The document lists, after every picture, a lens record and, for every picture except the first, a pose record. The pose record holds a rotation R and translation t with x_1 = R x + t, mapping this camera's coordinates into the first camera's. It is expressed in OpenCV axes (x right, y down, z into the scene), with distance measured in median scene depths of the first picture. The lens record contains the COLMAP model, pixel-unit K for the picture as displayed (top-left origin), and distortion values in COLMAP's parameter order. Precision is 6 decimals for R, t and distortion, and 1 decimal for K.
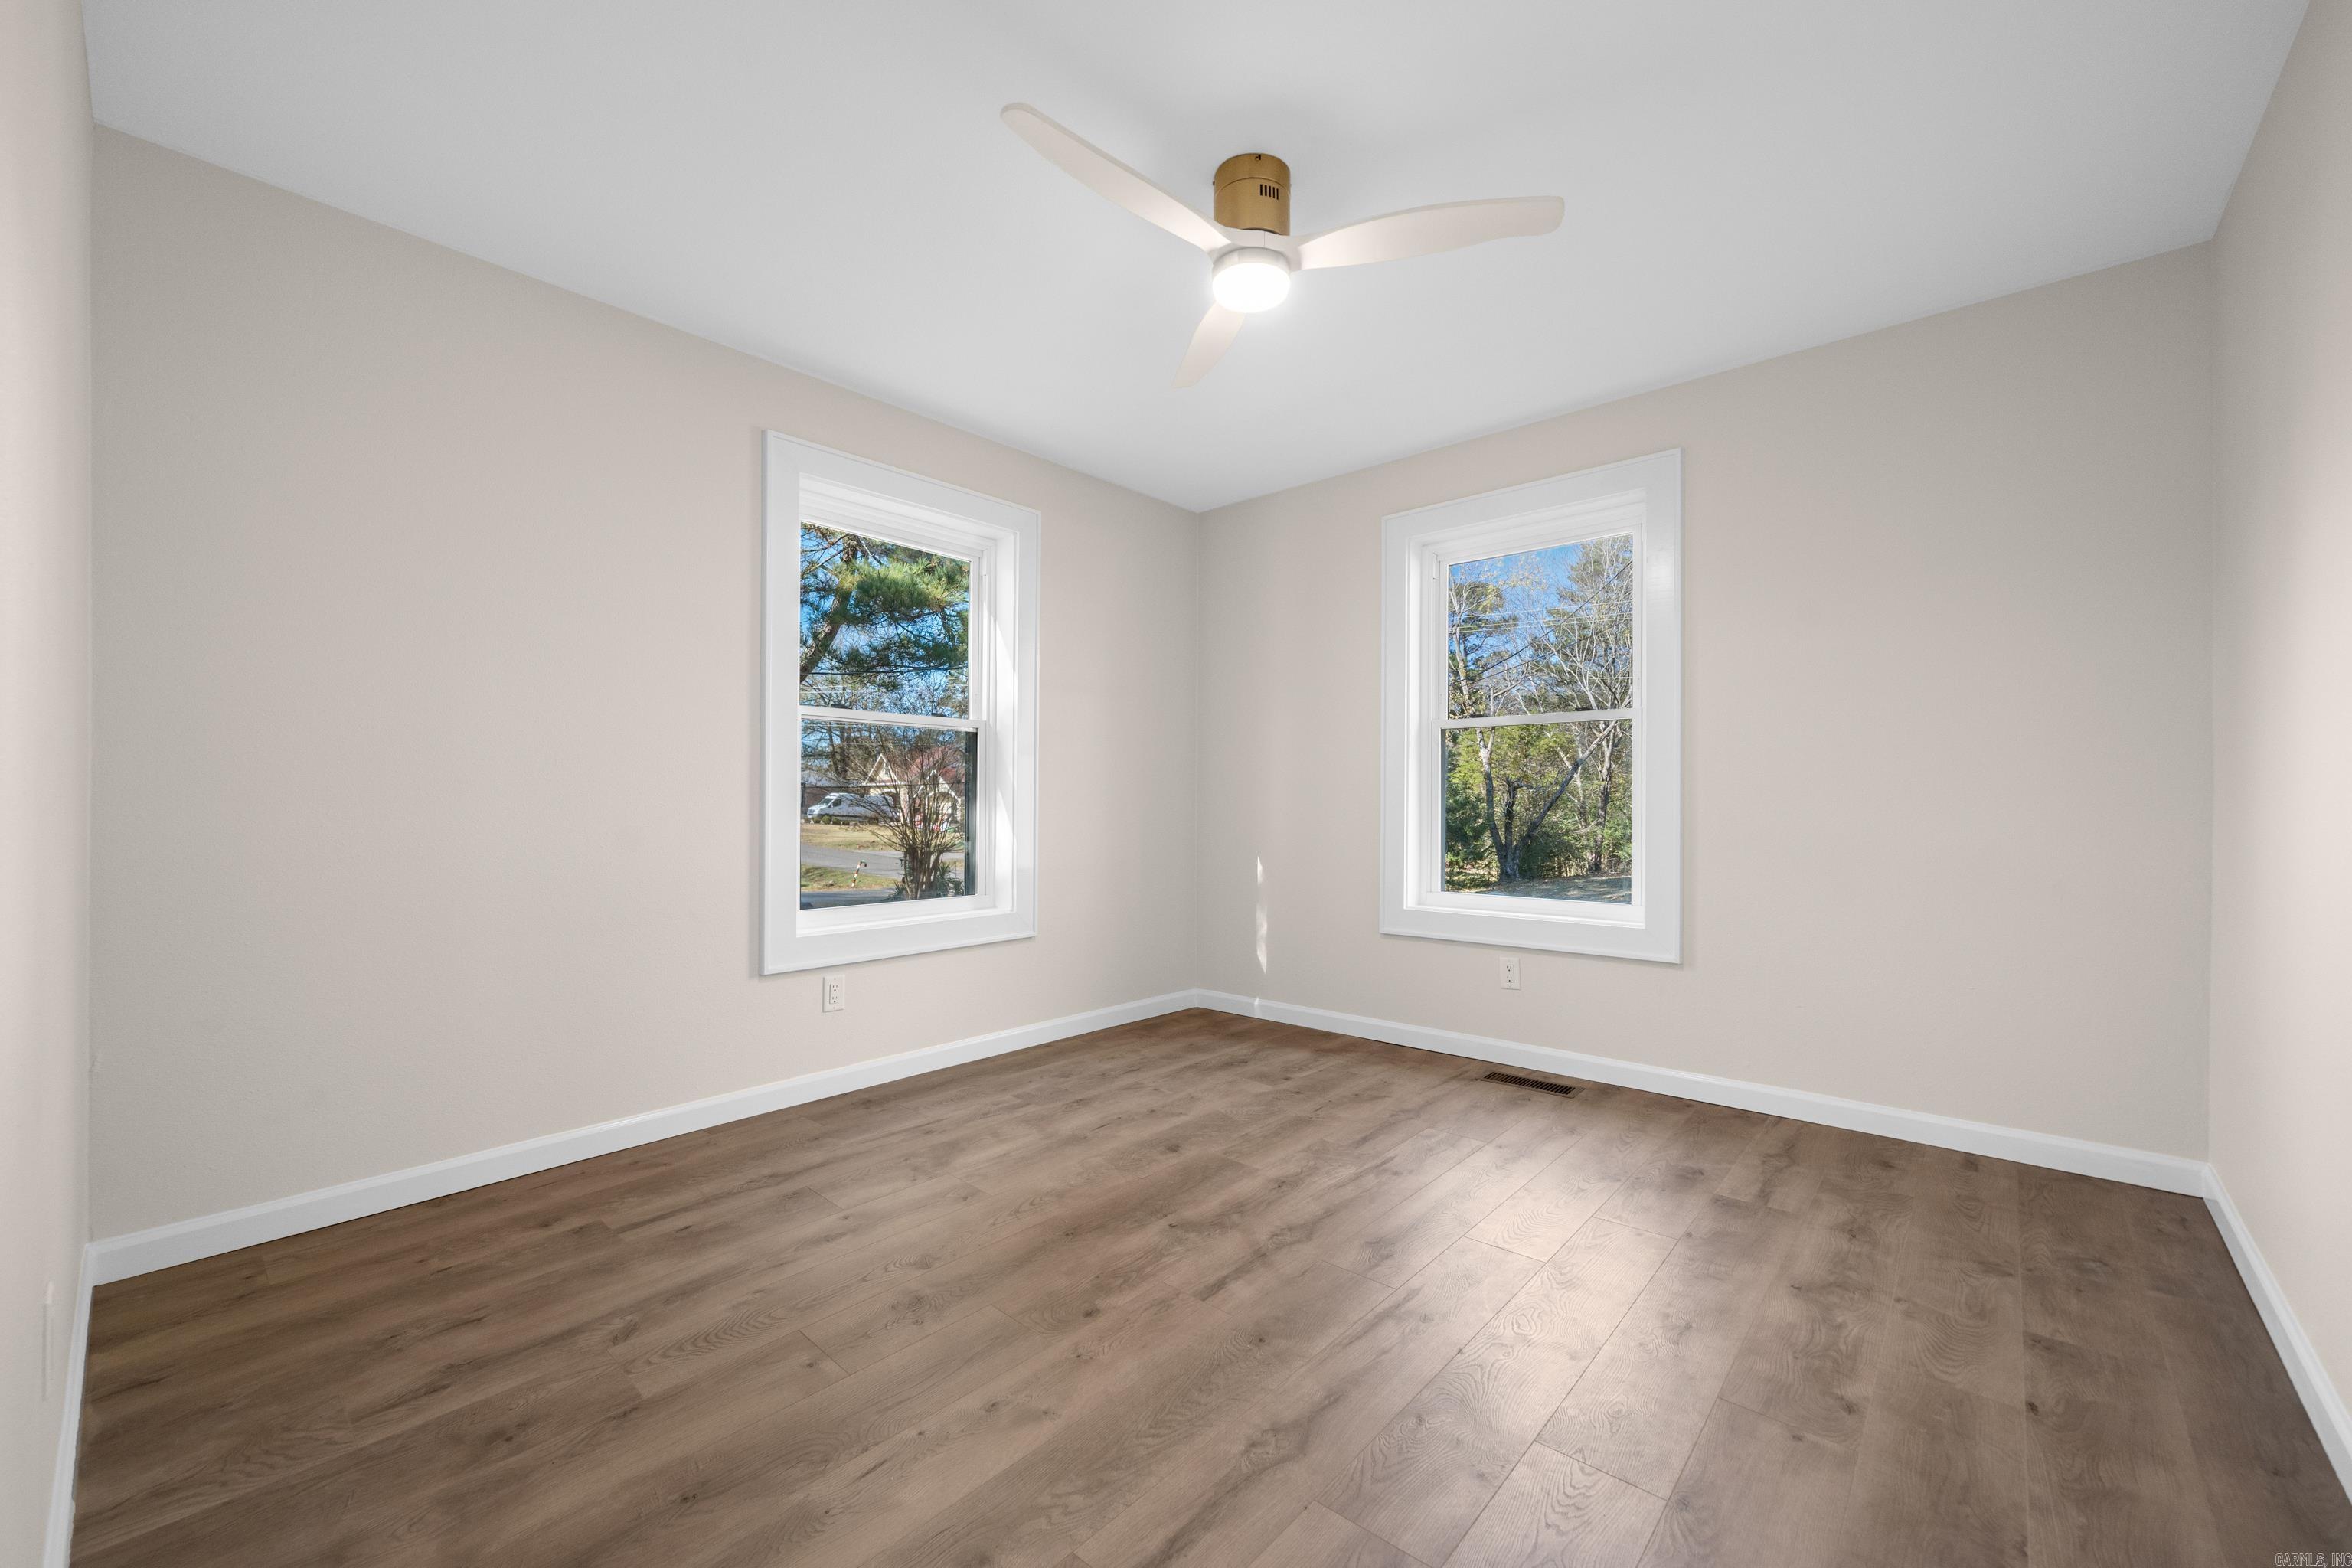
lens RADIAL K [[927.8, 0, 1168.2], [0, 927.8, 780.6], [0, 0, 1]] dist [0.001135, 0.000076]
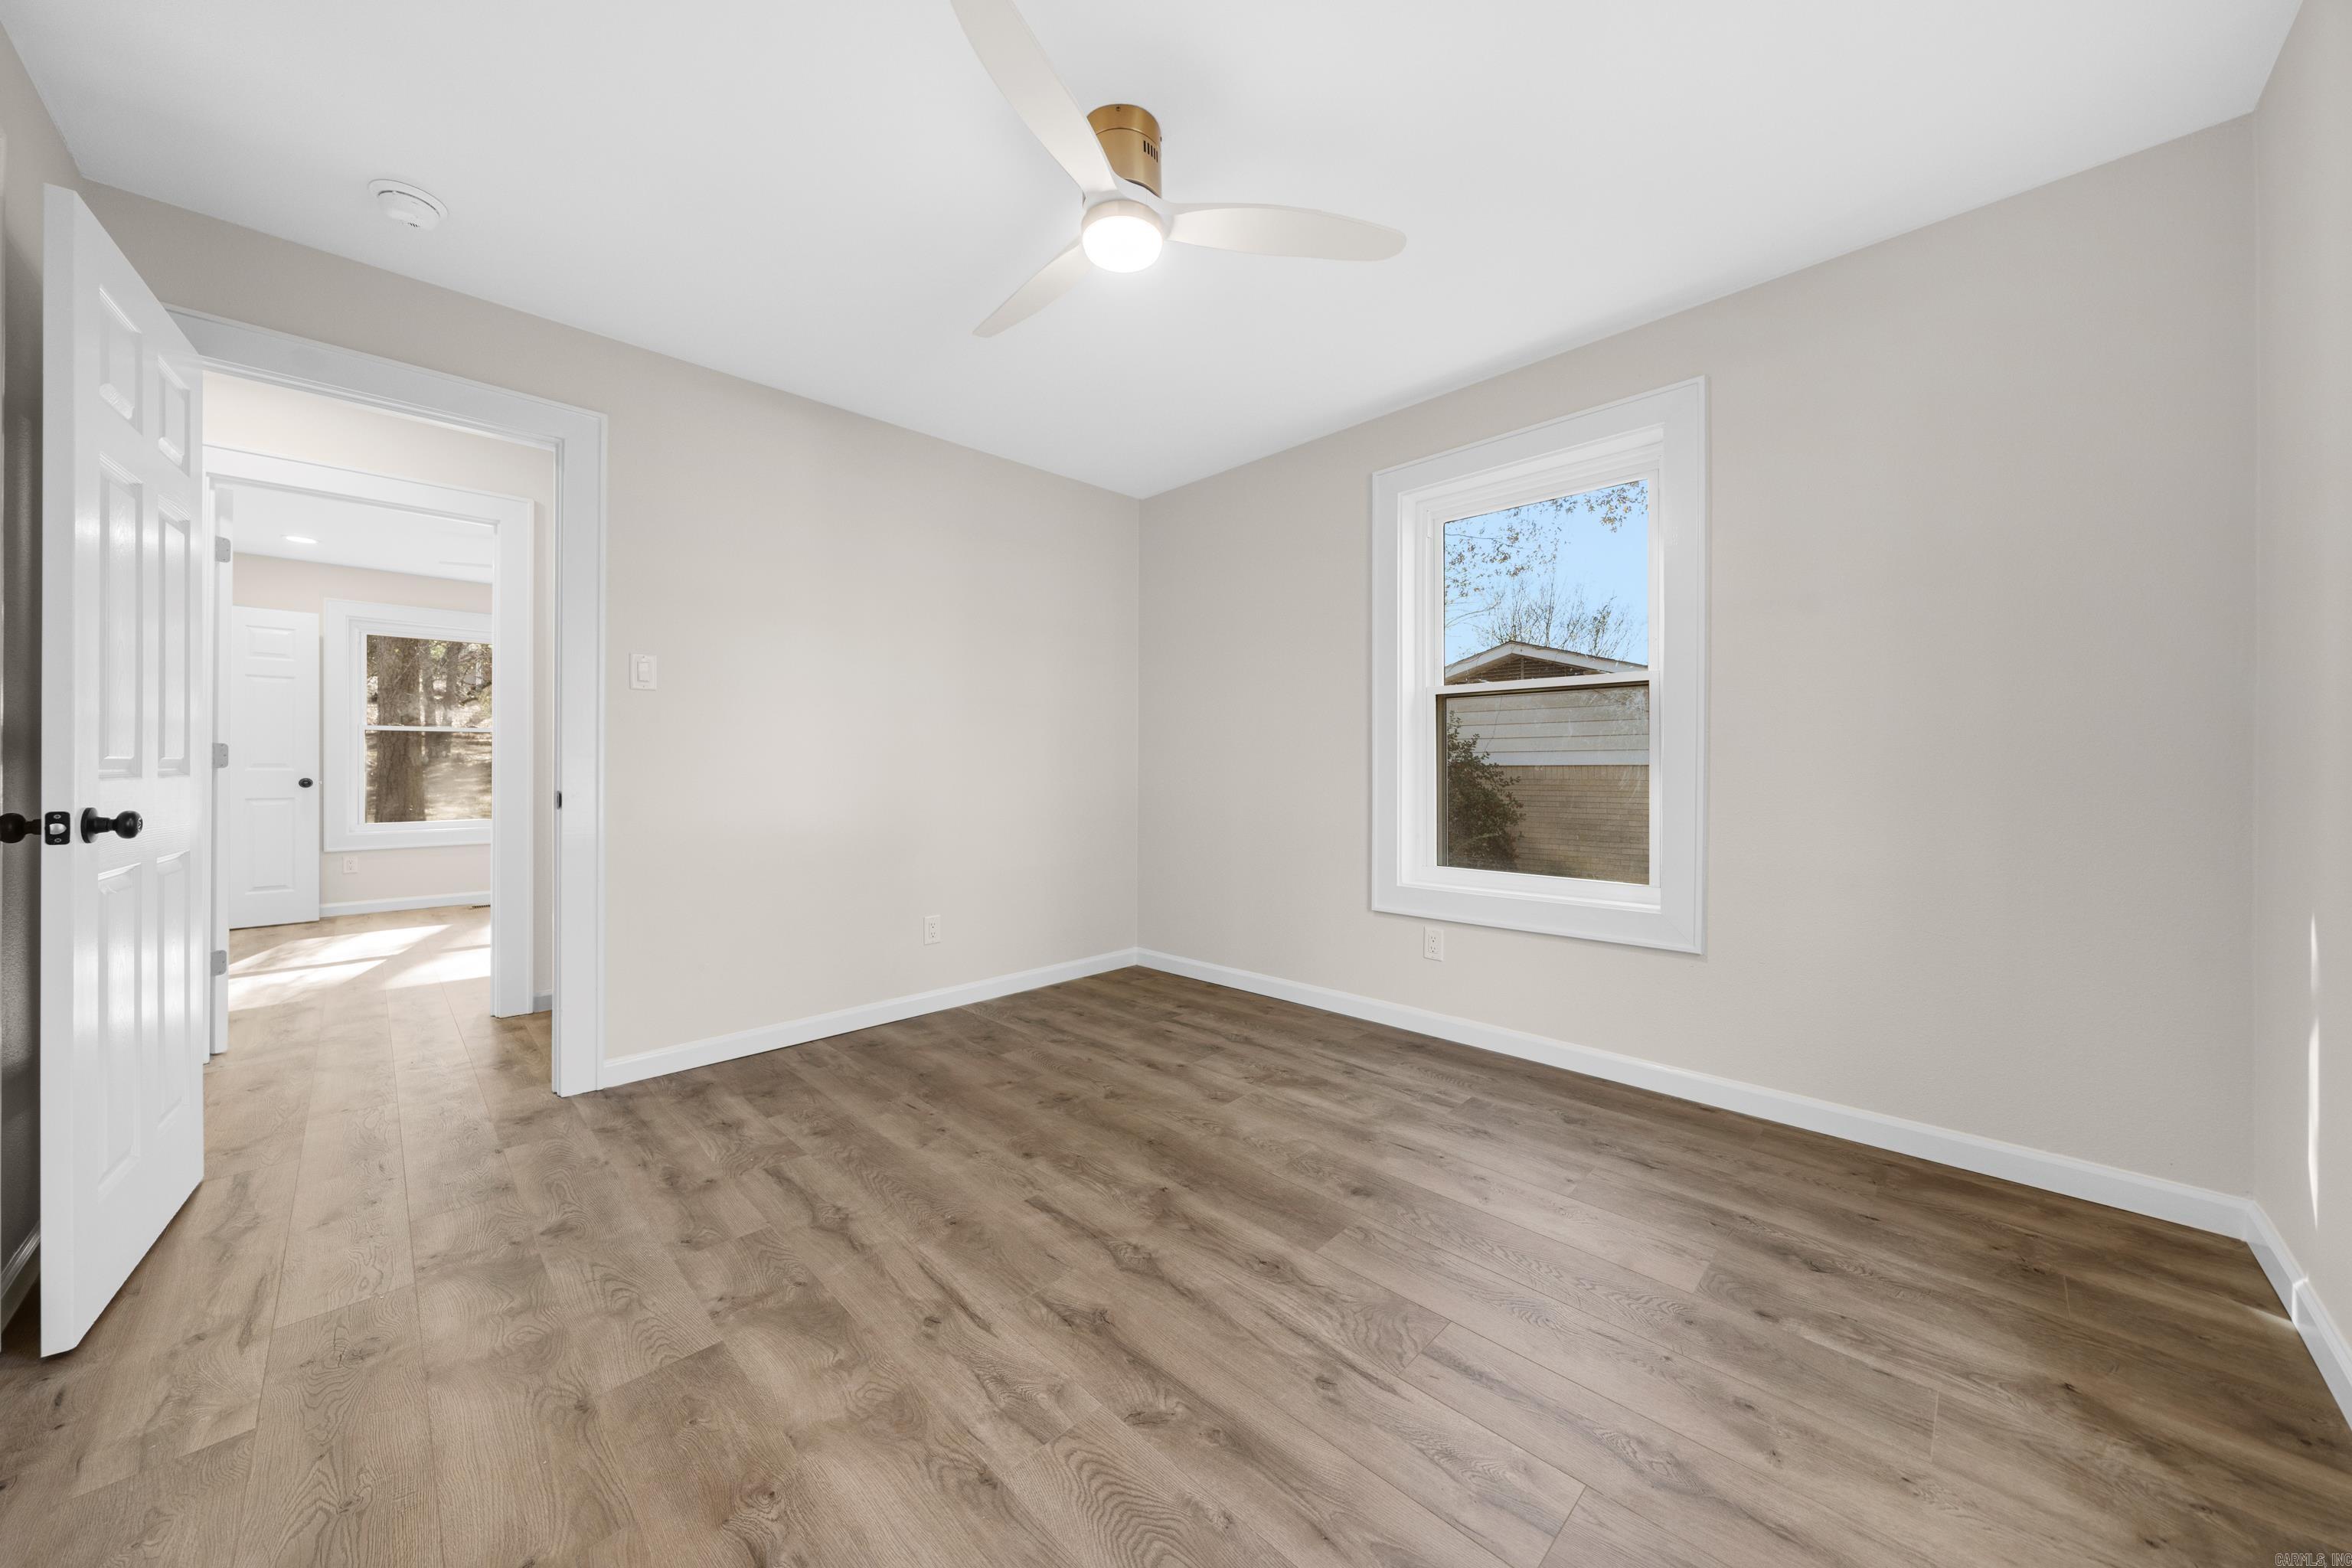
lens RADIAL K [[815.0, 0, 1172.5], [0, 815.0, 763.3], [0, 0, 1]] dist [-0.006580, 0.000771]
pose [[-0.054232, -0.008768, -0.998490, 0.731894], [0.023562, 0.999672, -0.010058, 0.019319], [0.998250, -0.024072, -0.054007, 0.873524]]
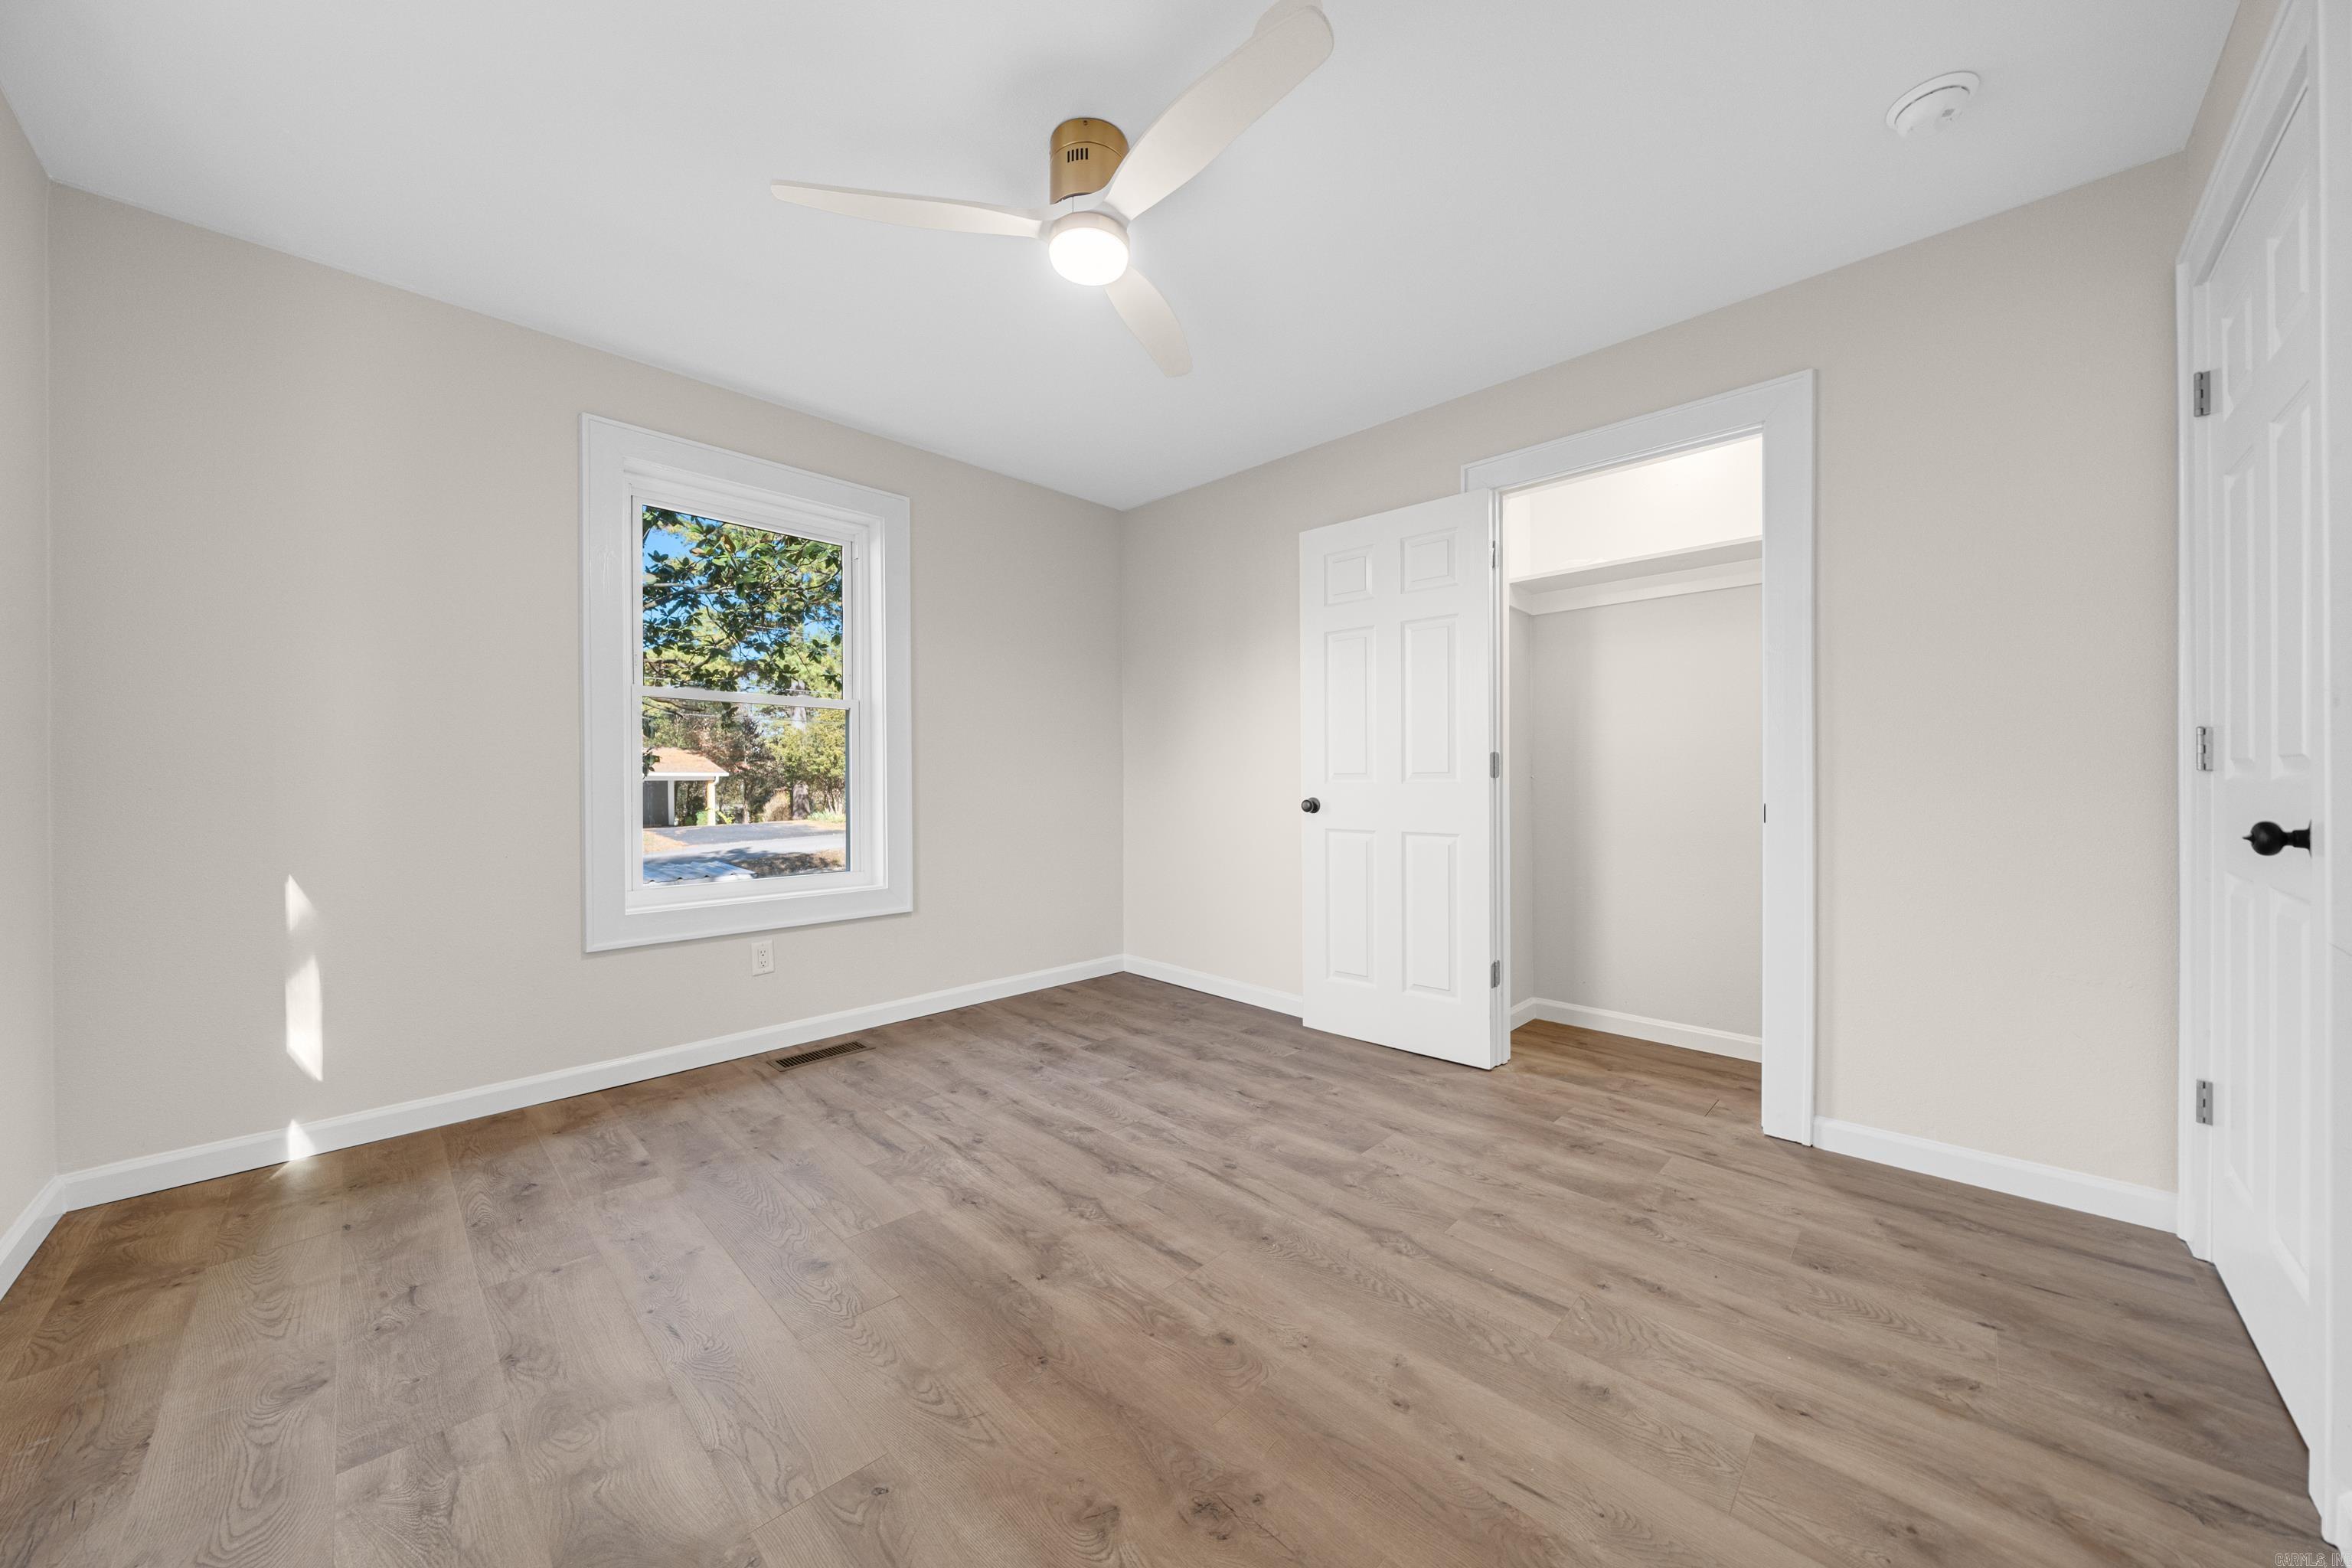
lens RADIAL K [[815.0, 0, 1176.6], [0, 815.0, 794.9], [0, 0, 1]] dist [-0.006580, 0.000771]
pose [[0.040022, -0.017230, 0.999050, -0.595997], [-0.021748, 0.999599, 0.018111, 0.016600], [-0.998962, -0.022453, 0.039631, 0.700208]]
